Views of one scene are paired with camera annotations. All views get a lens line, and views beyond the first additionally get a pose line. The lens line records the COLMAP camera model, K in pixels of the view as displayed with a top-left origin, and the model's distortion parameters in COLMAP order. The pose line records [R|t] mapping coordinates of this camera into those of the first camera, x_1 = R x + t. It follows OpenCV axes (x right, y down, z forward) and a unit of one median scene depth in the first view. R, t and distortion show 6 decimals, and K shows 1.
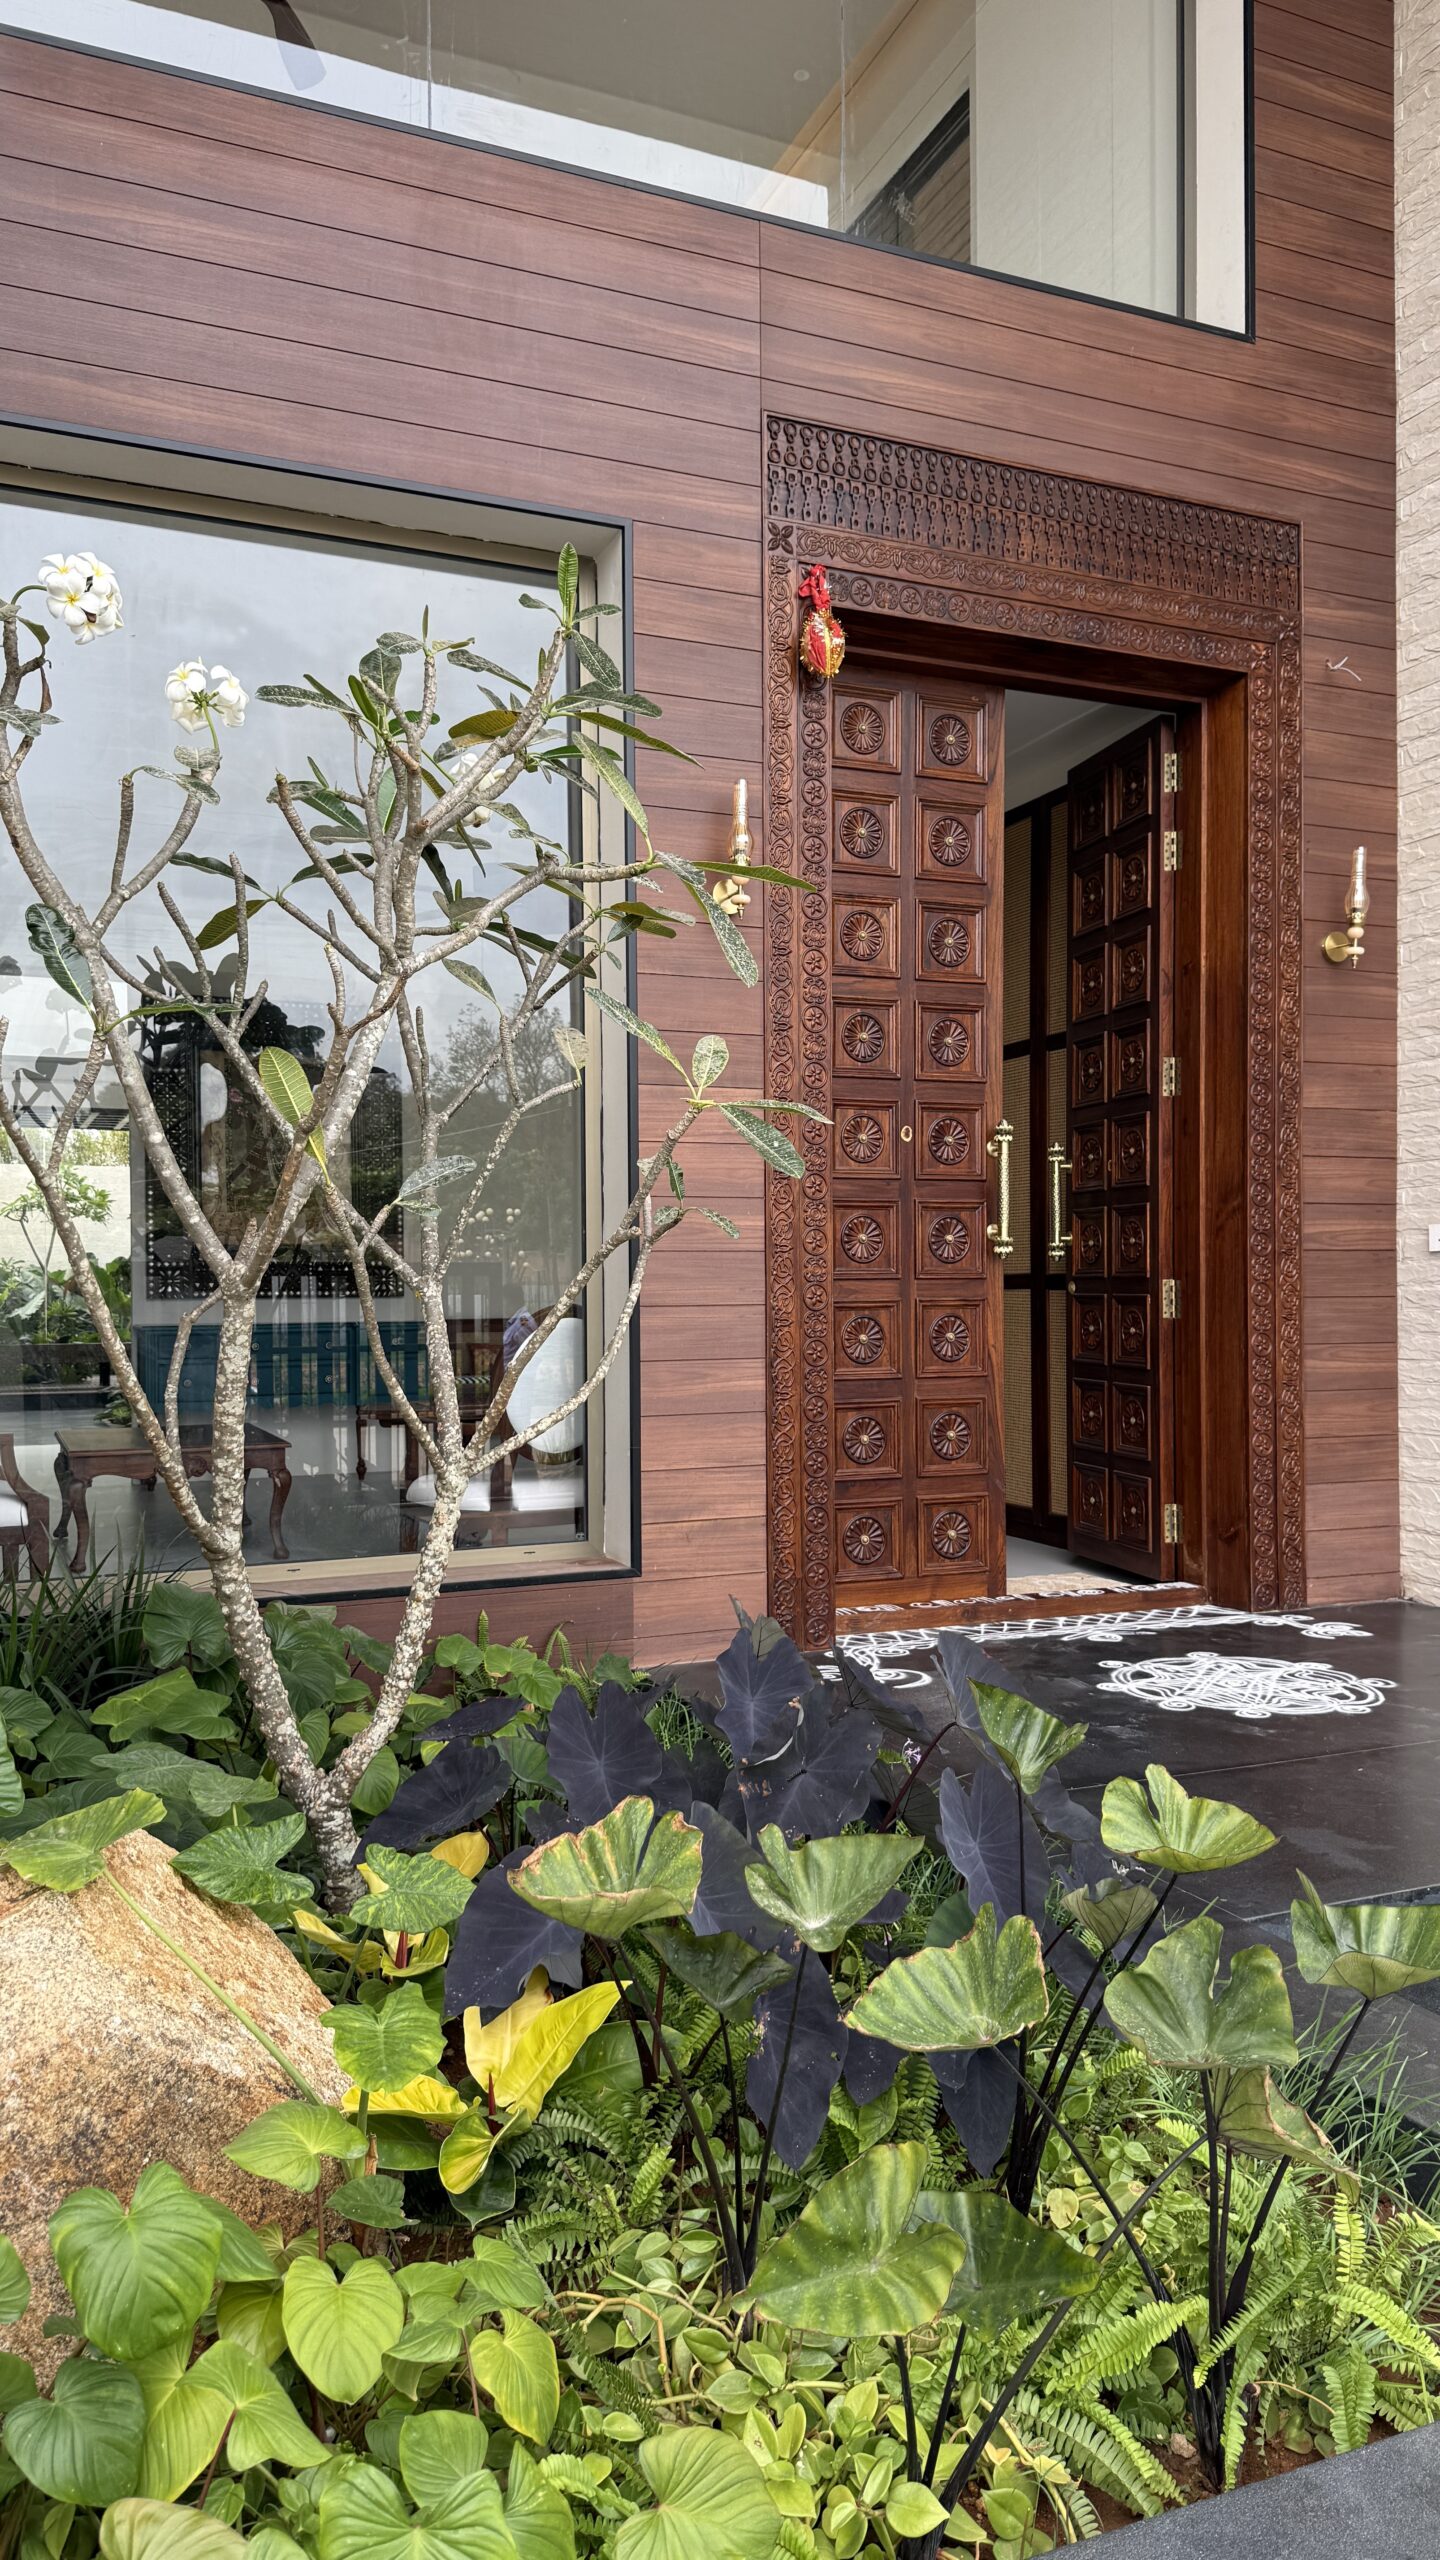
lens RADIAL K [[1780.6, 0, 720.0], [0, 1780.6, 1280.0], [0, 0, 1]] dist [0.115637, -0.170098]
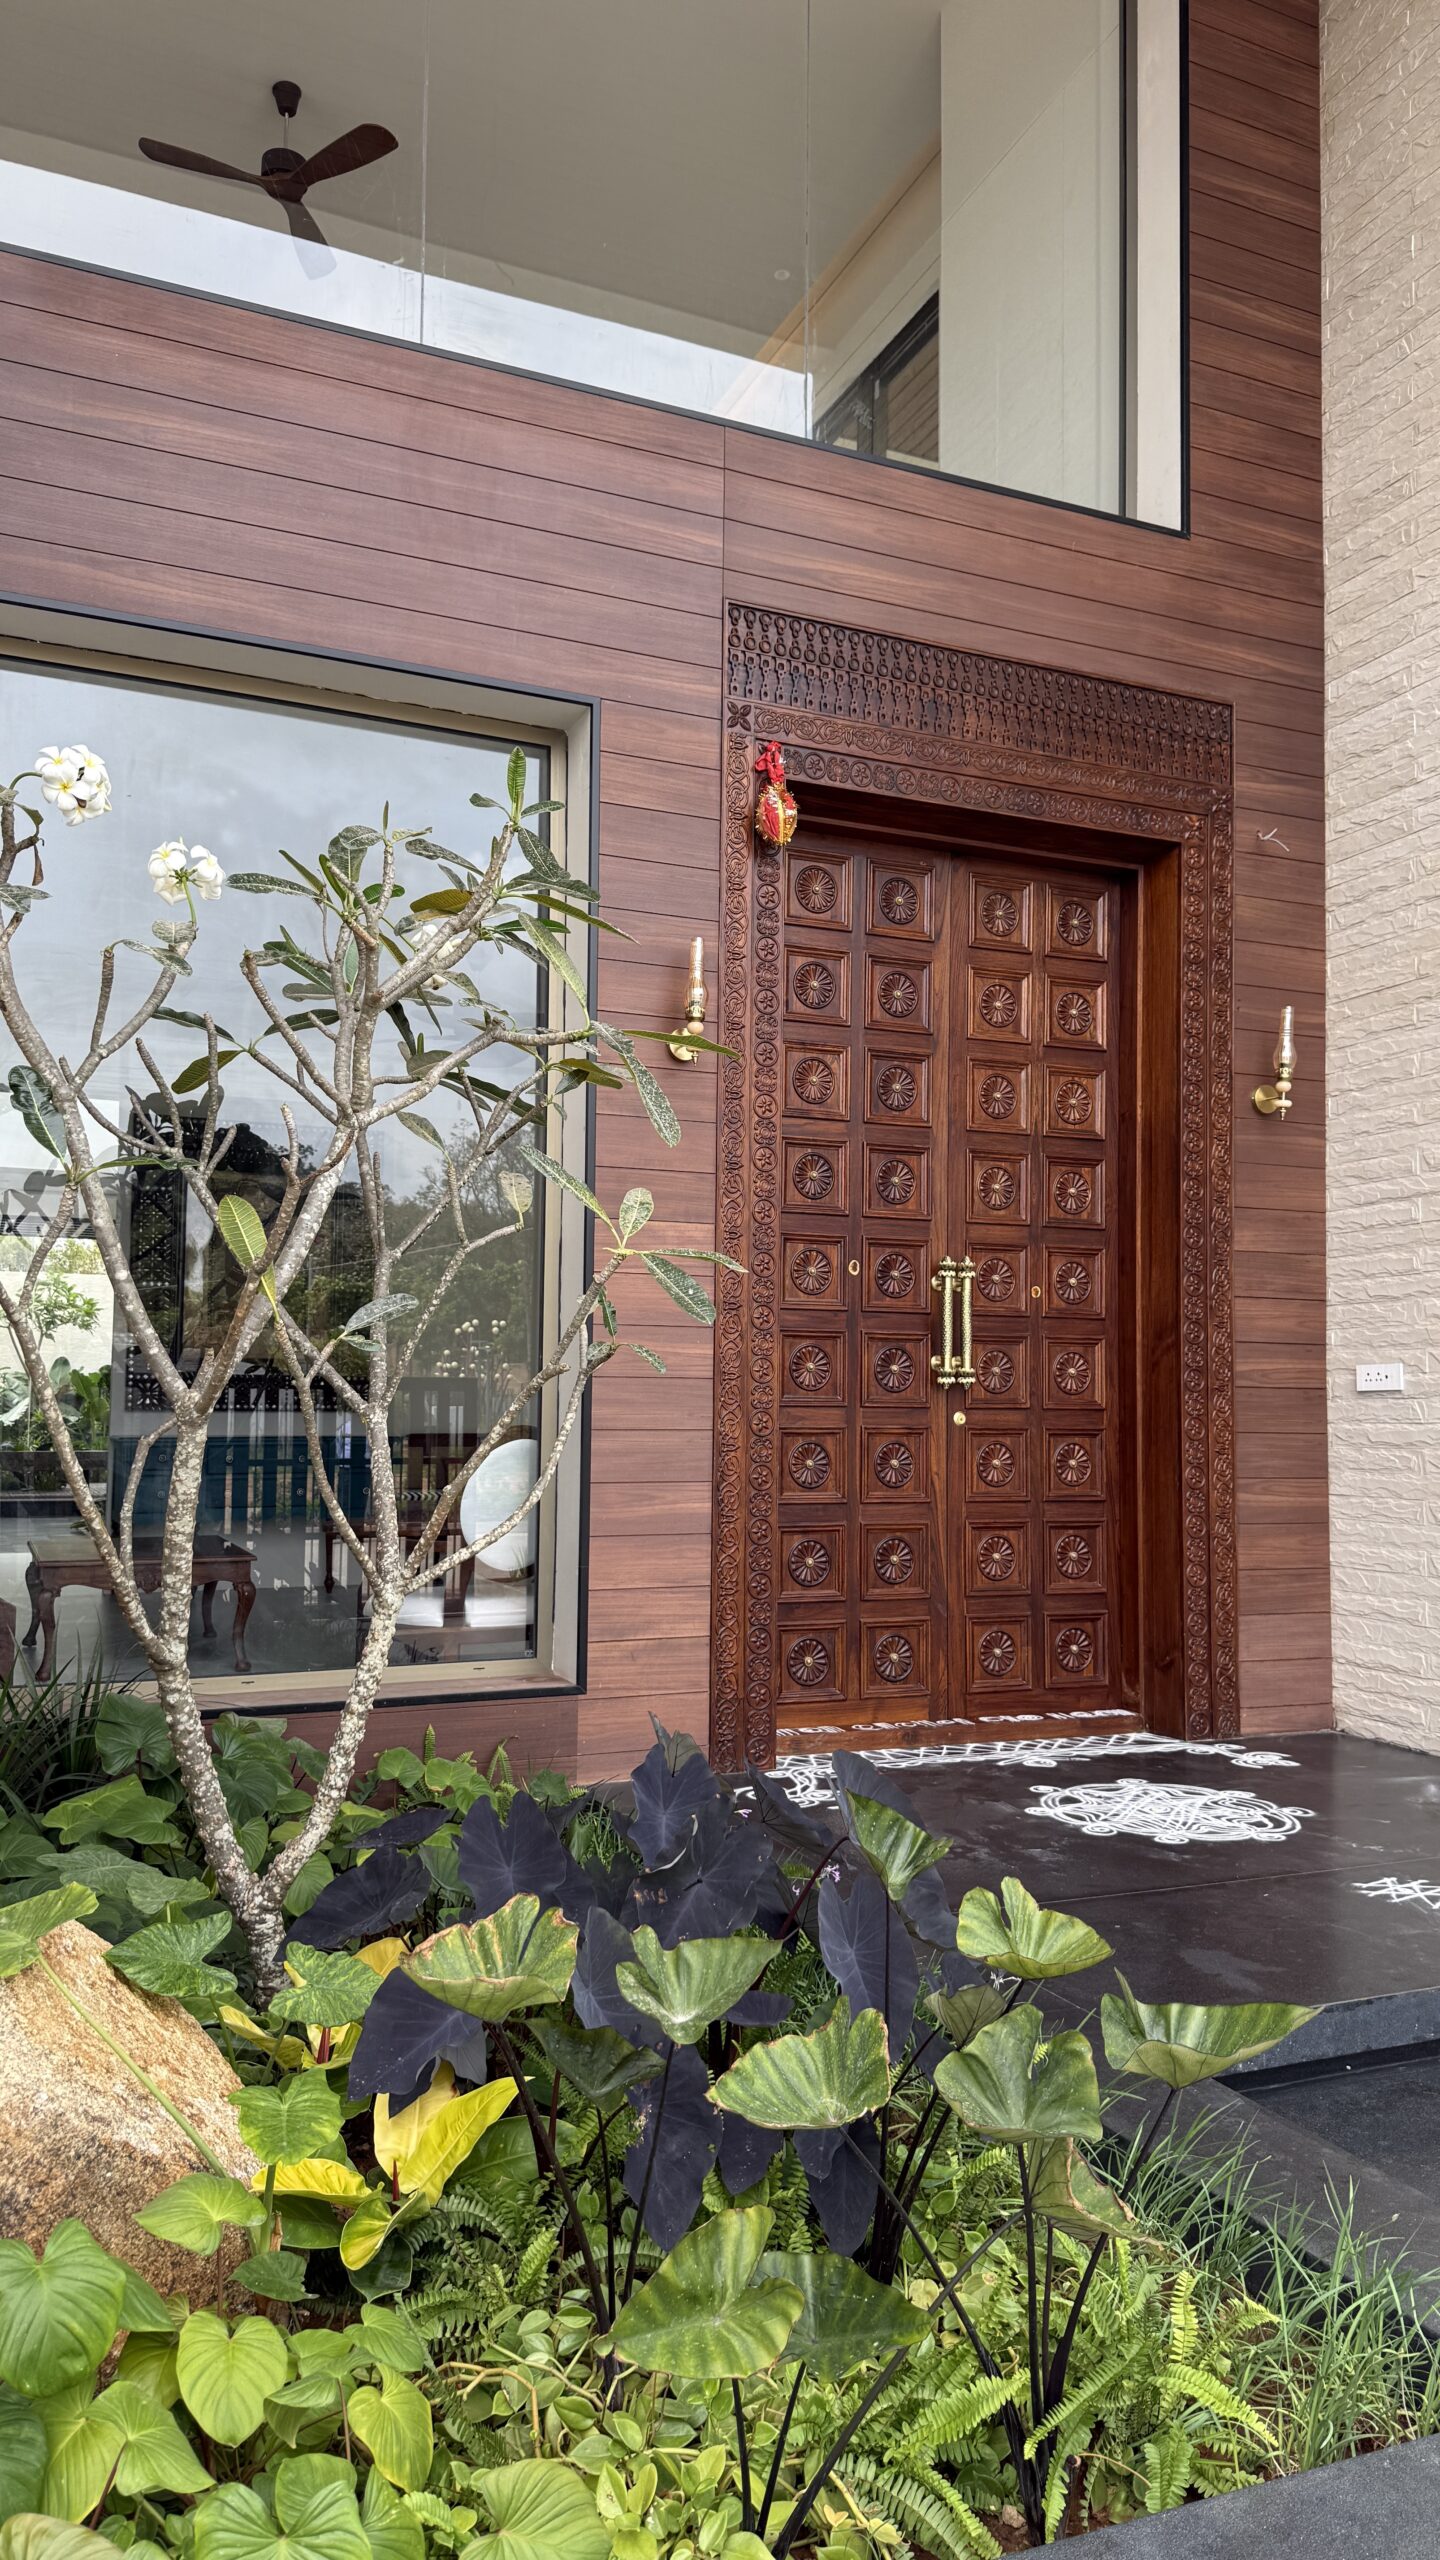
lens RADIAL K [[1773.6, 0, 705.5], [0, 1773.6, 1283.9], [0, 0, 1]] dist [0.112946, -0.148625]
pose [[0.999835, 0.018137, -0.000597, 0.020299], [-0.018138, 0.997824, -0.063391, -0.005728], [-0.000554, 0.063392, 0.997989, -0.041091]]
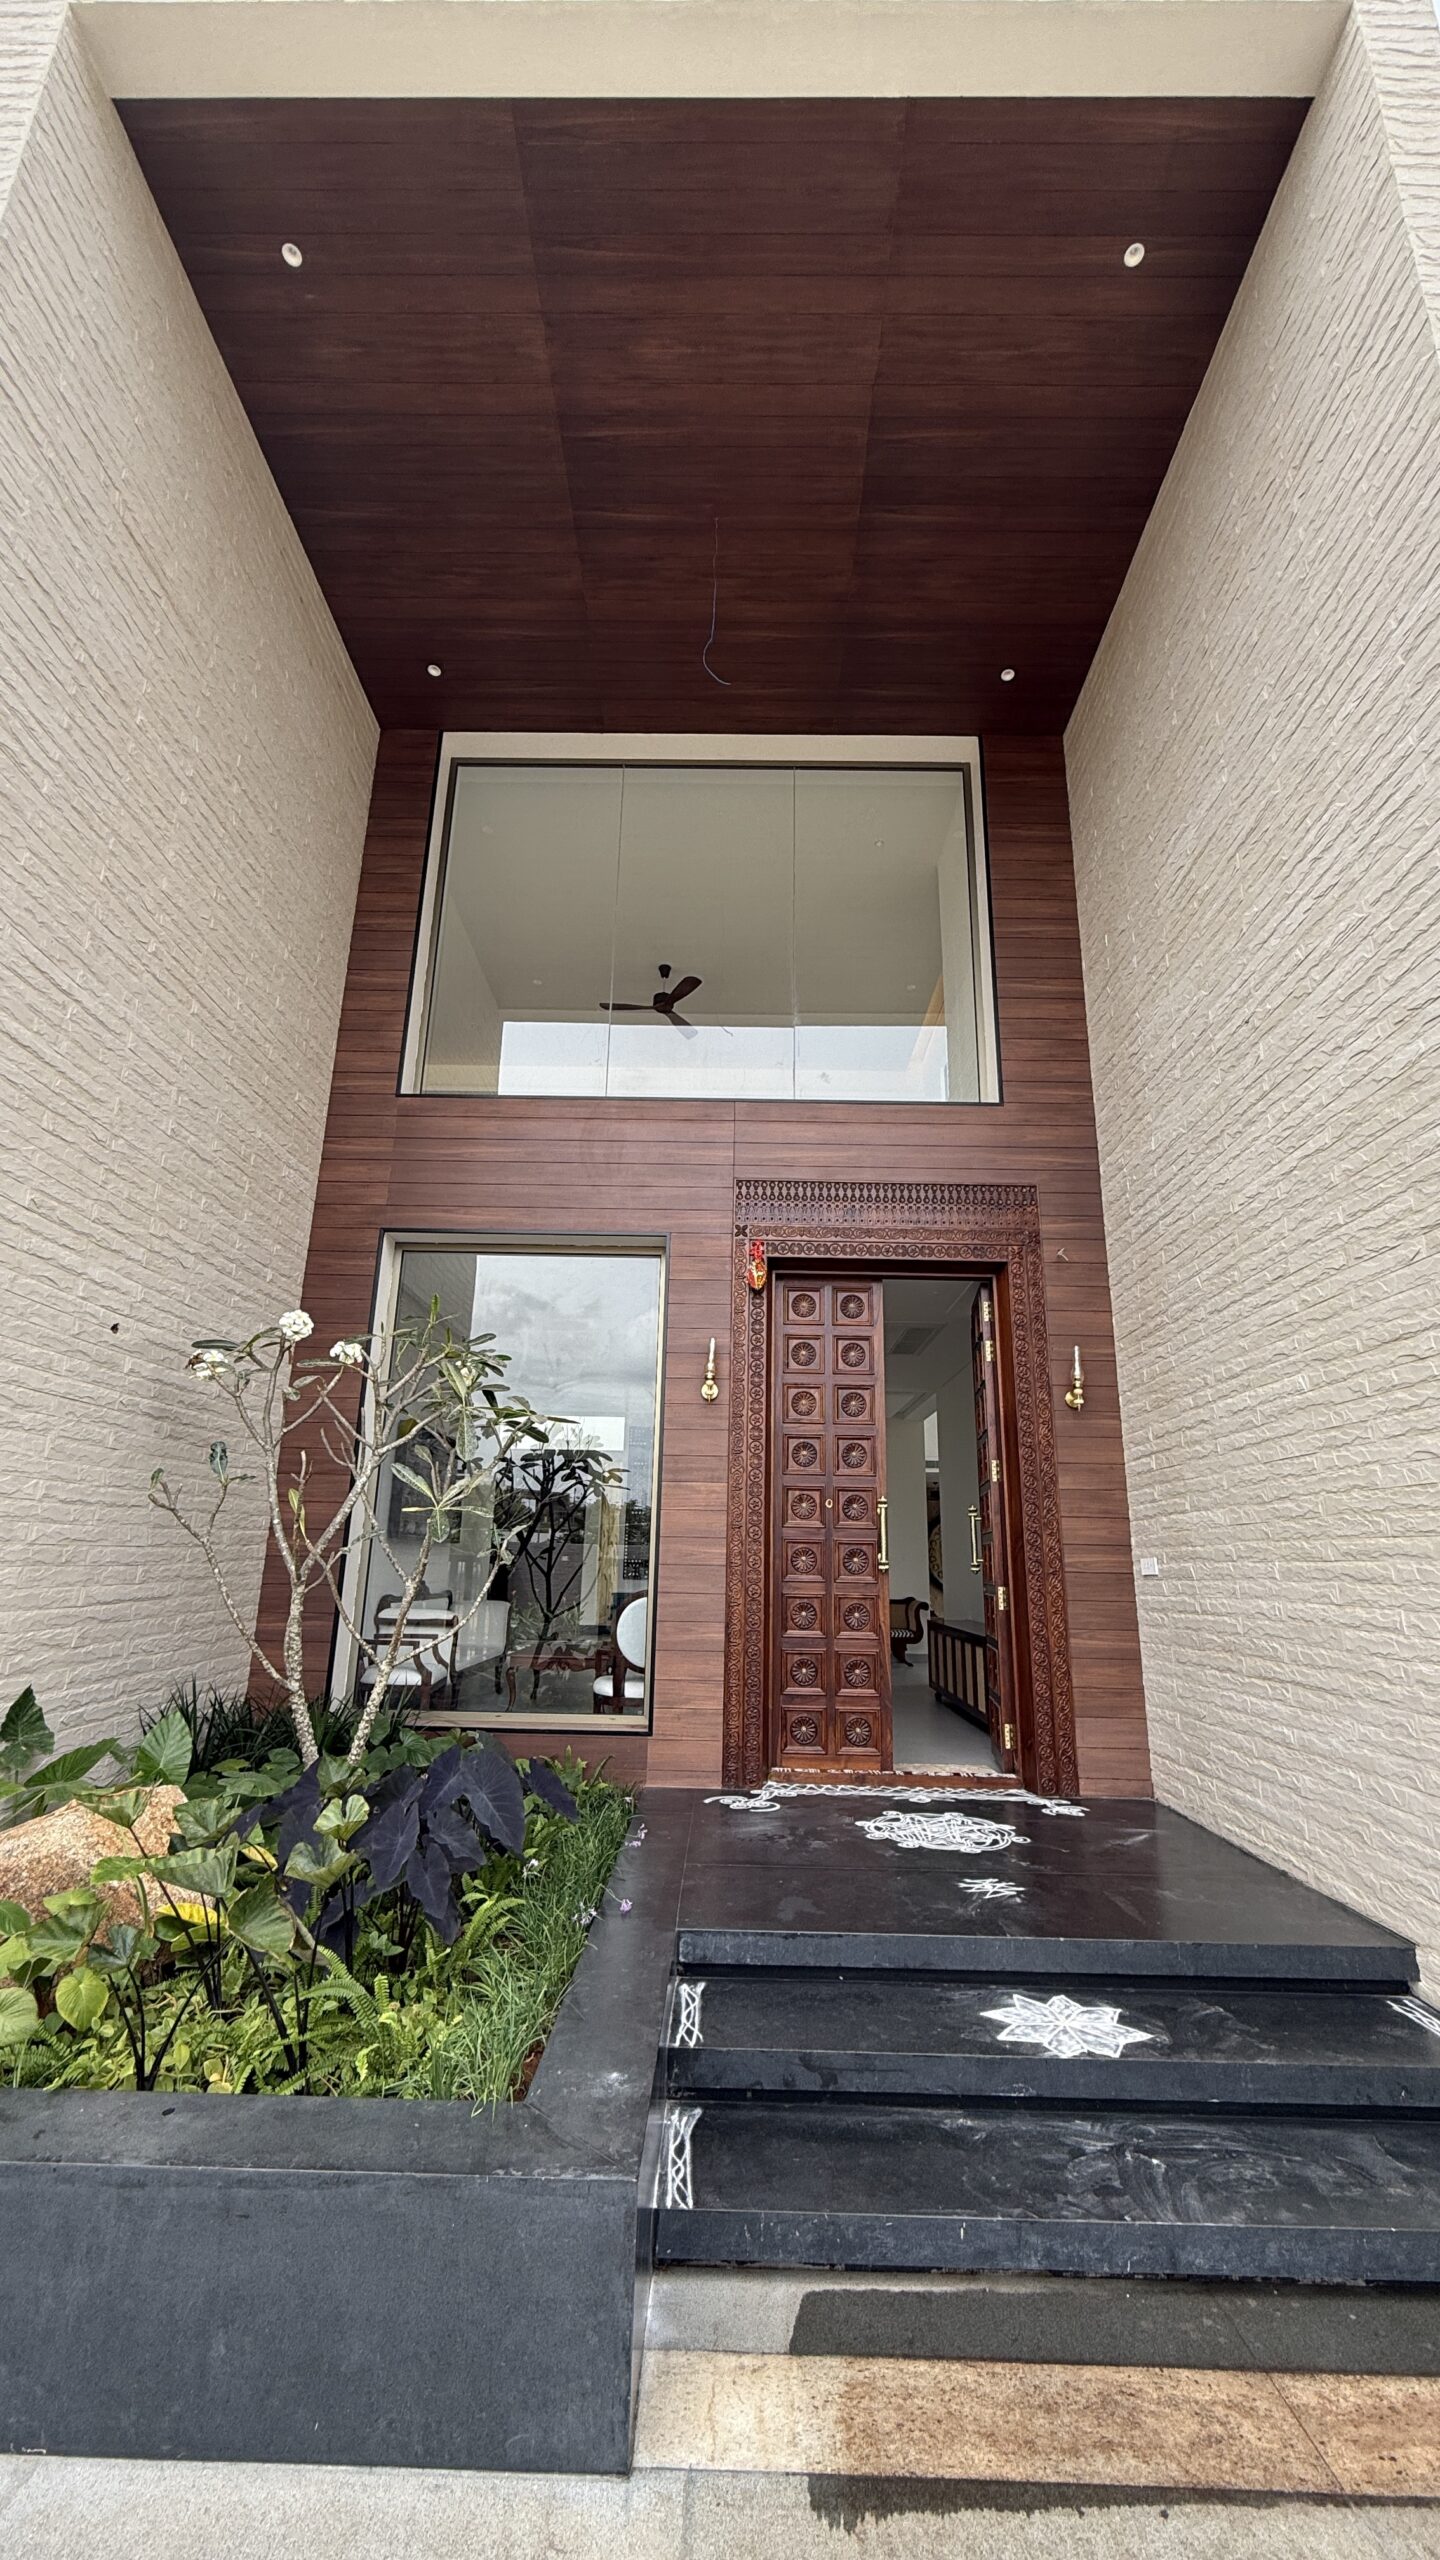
lens RADIAL K [[1022.8, 0, 730.9], [0, 1022.8, 1276.0], [0, 0, 1]] dist [-0.000110, 0.000664]
pose [[0.915147, -0.085885, -0.393865, 0.512528], [-0.025485, 0.962761, -0.269151, -0.020919], [0.402314, 0.256350, 0.878879, -0.088140]]
